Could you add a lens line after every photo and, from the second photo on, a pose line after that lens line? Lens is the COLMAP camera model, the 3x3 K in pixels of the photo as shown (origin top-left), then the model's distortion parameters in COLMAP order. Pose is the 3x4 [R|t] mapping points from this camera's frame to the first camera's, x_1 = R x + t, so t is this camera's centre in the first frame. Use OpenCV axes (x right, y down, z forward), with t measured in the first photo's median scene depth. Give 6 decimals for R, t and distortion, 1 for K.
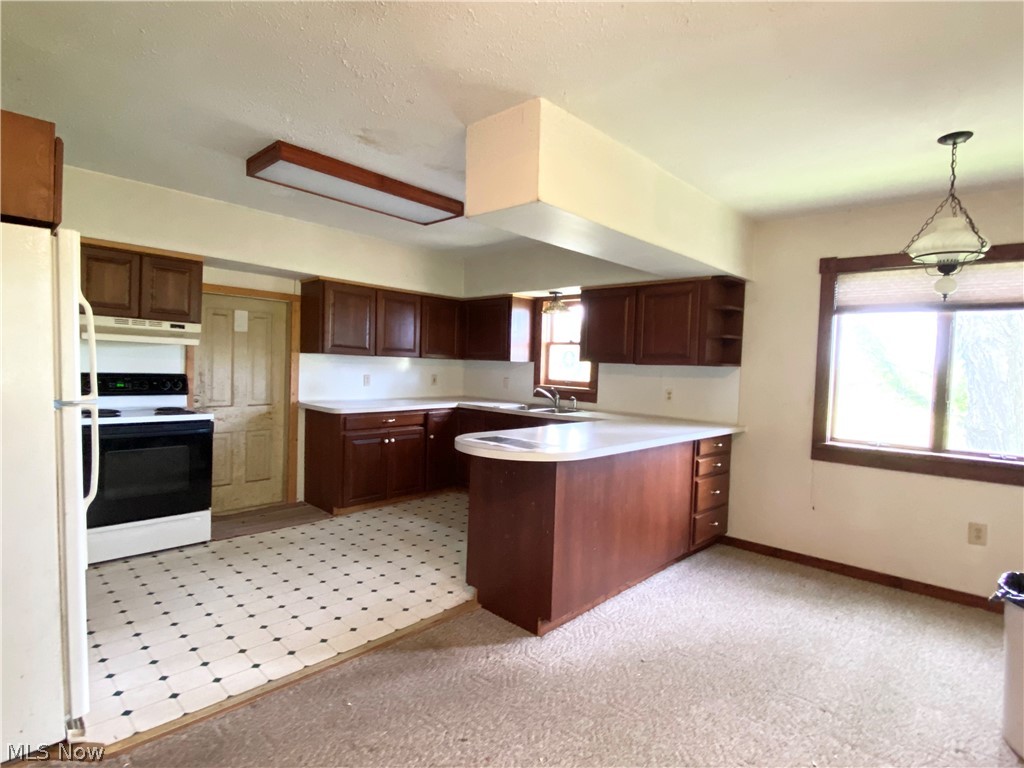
lens RADIAL K [[515.6, 0, 514.2], [0, 515.6, 378.3], [0, 0, 1]] dist [0.000849, -0.004426]
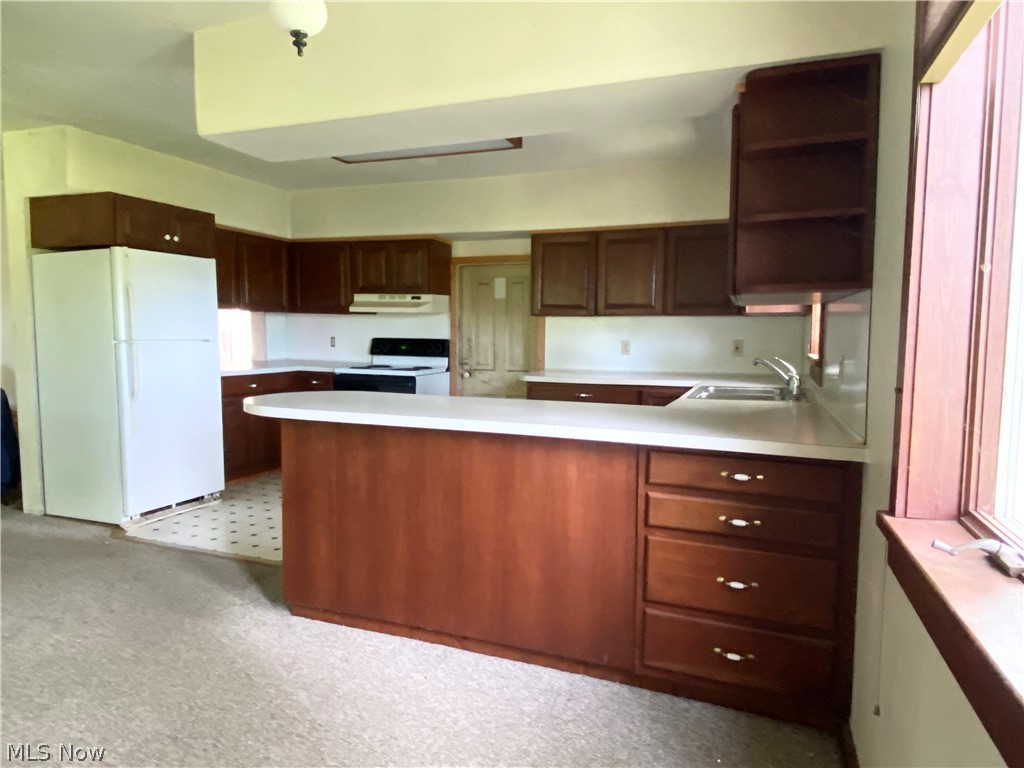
lens RADIAL K [[658.1, 0, 515.8], [0, 658.1, 387.0], [0, 0, 1]] dist [0.020990, -0.039631]
pose [[0.389737, 0.046825, -0.919735, 0.917382], [-0.021546, 0.998897, 0.041725, 0.039524], [0.920674, 0.003555, 0.390316, 0.679543]]
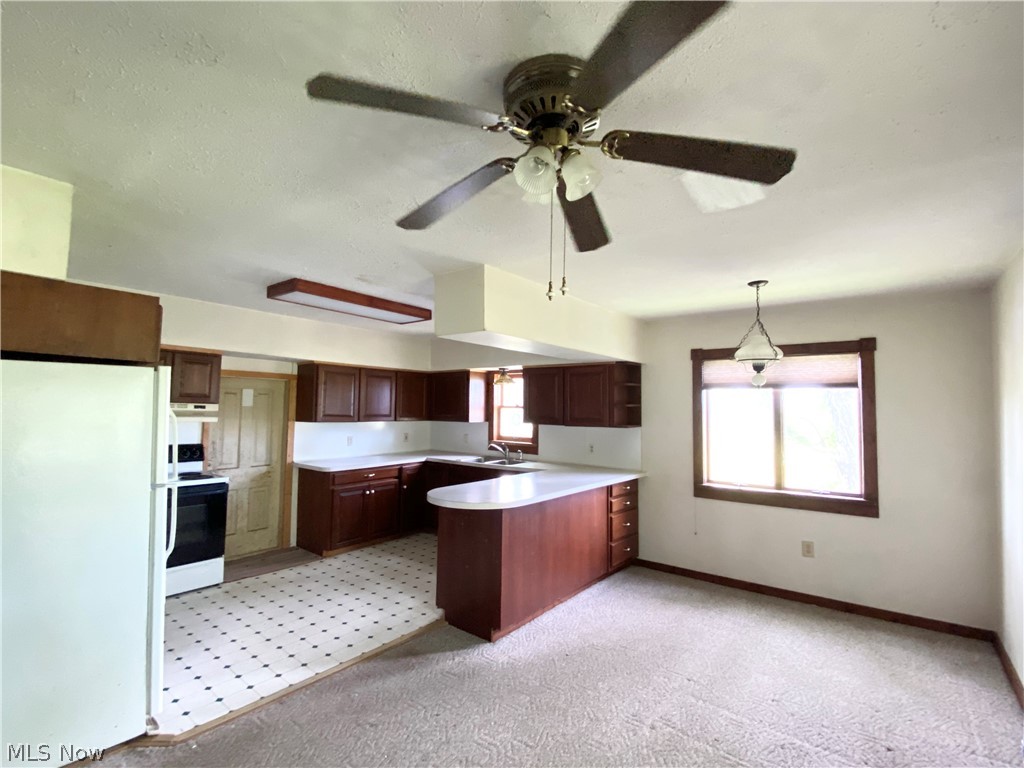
lens RADIAL K [[465.1, 0, 510.4], [0, 465.1, 379.9], [0, 0, 1]] dist [0.006690, -0.003743]
pose [[0.996694, -0.016443, 0.079567, 0.008201], [0.023469, 0.995827, -0.088191, -0.052956], [-0.077785, 0.089767, 0.992921, -0.202077]]
